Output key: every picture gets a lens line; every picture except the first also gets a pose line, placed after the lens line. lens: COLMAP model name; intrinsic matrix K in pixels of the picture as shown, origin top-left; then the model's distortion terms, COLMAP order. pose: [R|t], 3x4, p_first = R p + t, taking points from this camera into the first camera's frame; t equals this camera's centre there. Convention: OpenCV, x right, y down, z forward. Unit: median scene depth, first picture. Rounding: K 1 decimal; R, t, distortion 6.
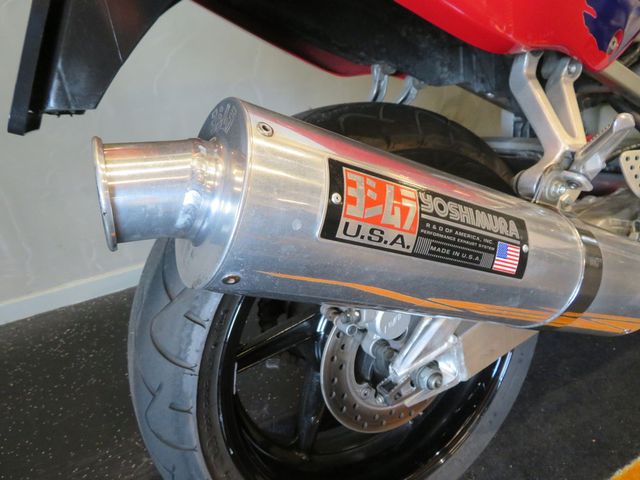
lens RADIAL K [[459.9, 0, 316.1], [0, 459.9, 235.3], [0, 0, 1]] dist [-0.007077, 0.008732]
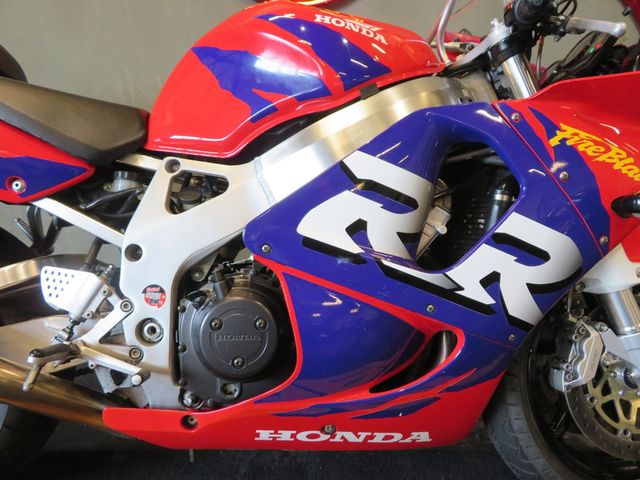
lens RADIAL K [[459.9, 0, 315.4], [0, 459.9, 239.0], [0, 0, 1]] dist [-0.007077, 0.008732]
pose [[0.888312, 0.139790, -0.437447, 3.651861], [-0.268625, 0.930757, -0.248058, -0.262365], [0.372481, 0.337862, 0.864354, 0.272230]]
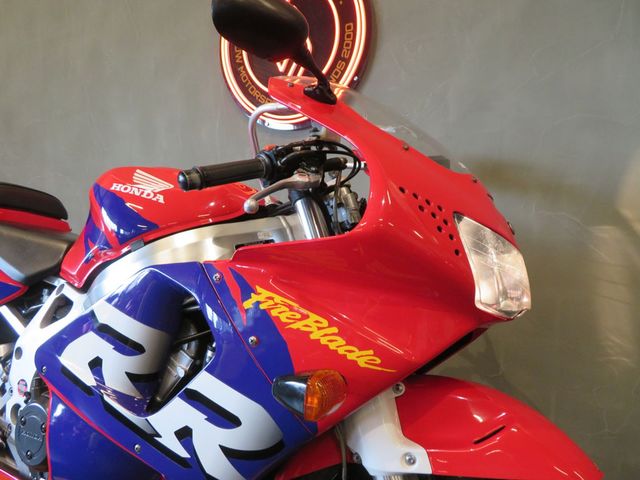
lens RADIAL K [[459.9, 0, 316.2], [0, 459.9, 241.7], [0, 0, 1]] dist [-0.007077, 0.008732]
pose [[0.557684, 0.112881, -0.822342, 5.631542], [-0.426427, 0.888941, -0.167165, -1.626829], [0.712143, 0.443894, 0.543884, 1.392131]]
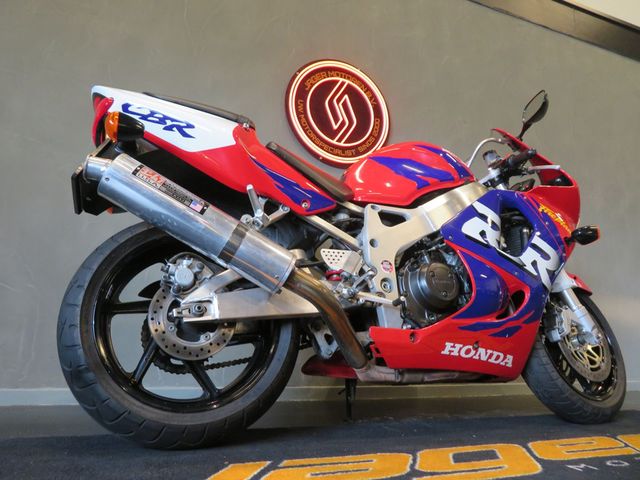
lens RADIAL K [[459.9, 0, 323.9], [0, 459.9, 240.2], [0, 0, 1]] dist [-0.007077, 0.008732]
pose [[0.994063, 0.035092, -0.102993, 1.735580], [-0.095714, 0.732209, -0.674322, 2.442862], [0.051749, 0.680176, 0.731220, -1.225479]]
